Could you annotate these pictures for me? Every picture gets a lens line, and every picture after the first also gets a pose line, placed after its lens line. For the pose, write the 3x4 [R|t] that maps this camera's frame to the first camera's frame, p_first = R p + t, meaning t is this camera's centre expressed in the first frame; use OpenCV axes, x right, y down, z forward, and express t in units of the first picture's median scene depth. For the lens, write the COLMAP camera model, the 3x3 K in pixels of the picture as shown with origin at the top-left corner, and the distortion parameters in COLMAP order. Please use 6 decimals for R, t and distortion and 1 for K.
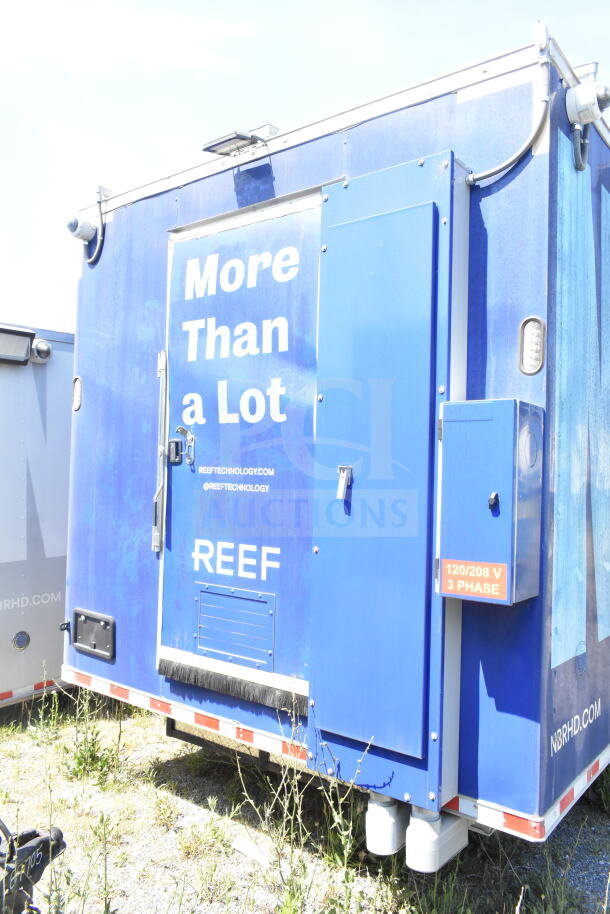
lens RADIAL K [[701.8, 0, 305.0], [0, 701.8, 457.0], [0, 0, 1]] dist [0.003559, 0.002630]
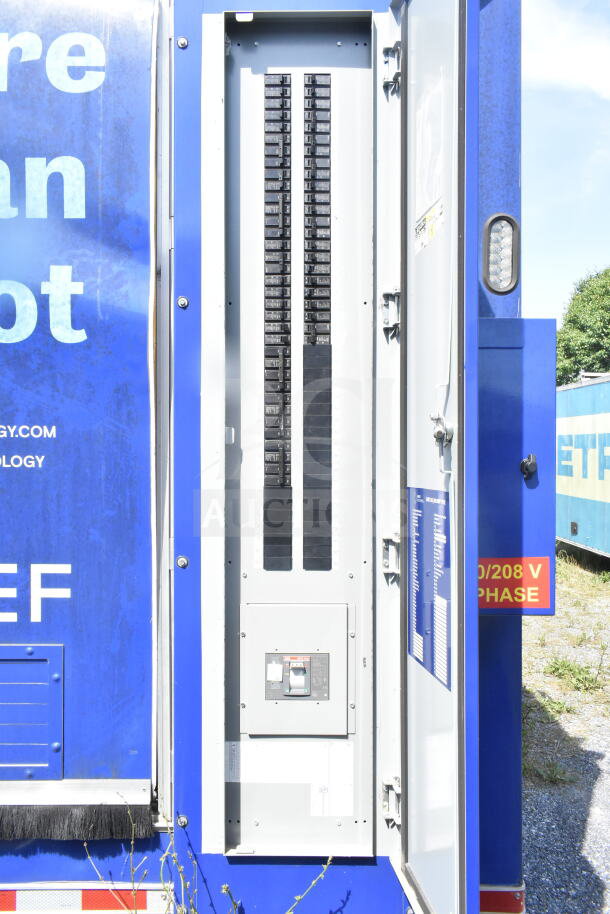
lens RADIAL K [[701.8, 0, 305.0], [0, 701.8, 457.0], [0, 0, 1]] dist [0.003559, 0.002630]
pose [[0.793844, -0.025370, 0.607593, -0.231851], [-0.000814, 0.999084, 0.042780, 0.017395], [-0.608121, -0.034455, 0.793096, 0.428531]]
